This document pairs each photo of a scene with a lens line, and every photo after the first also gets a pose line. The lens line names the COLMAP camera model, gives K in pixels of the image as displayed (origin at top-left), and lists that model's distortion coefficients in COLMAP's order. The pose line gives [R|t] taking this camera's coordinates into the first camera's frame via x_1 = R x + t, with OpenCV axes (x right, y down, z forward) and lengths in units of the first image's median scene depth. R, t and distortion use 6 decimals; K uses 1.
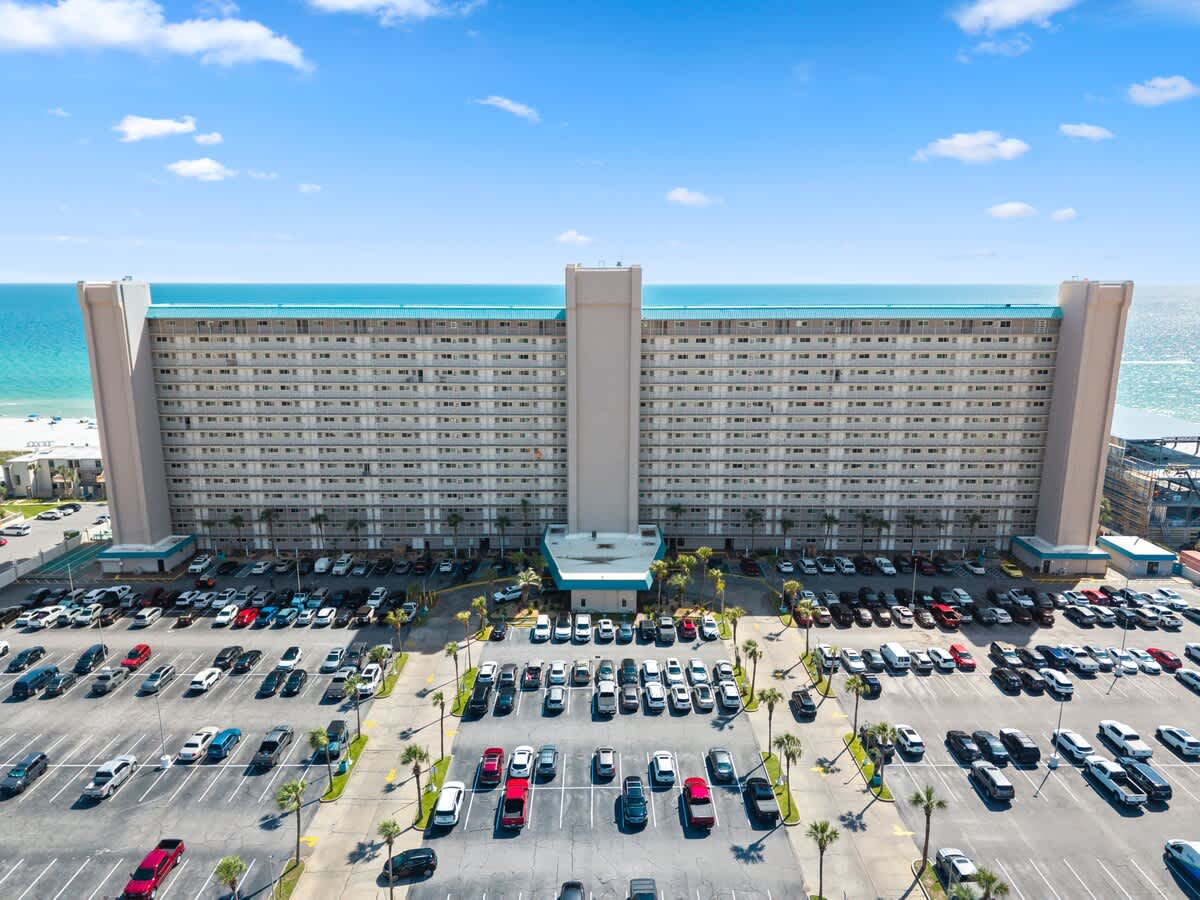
lens RADIAL K [[887.9, 0, 600.0], [0, 887.9, 450.0], [0, 0, 1]] dist [0.000196, -0.000963]
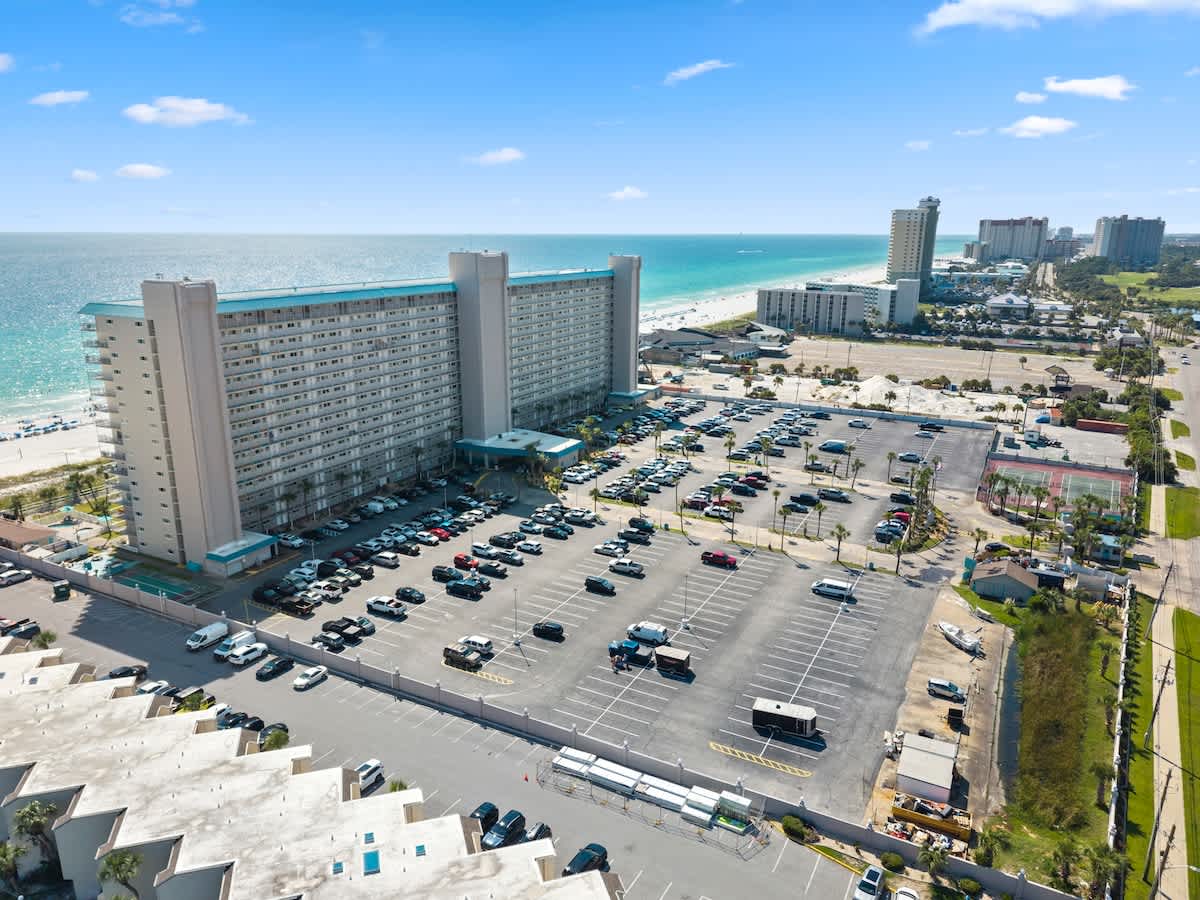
lens RADIAL K [[832.0, 0, 574.8], [0, 832.0, 455.6], [0, 0, 1]] dist [0.024797, -0.001671]
pose [[0.495722, -0.229247, 0.837679, -1.108449], [0.220487, 0.966152, 0.133926, -0.028567], [-0.840027, 0.118307, 0.529489, 0.168073]]
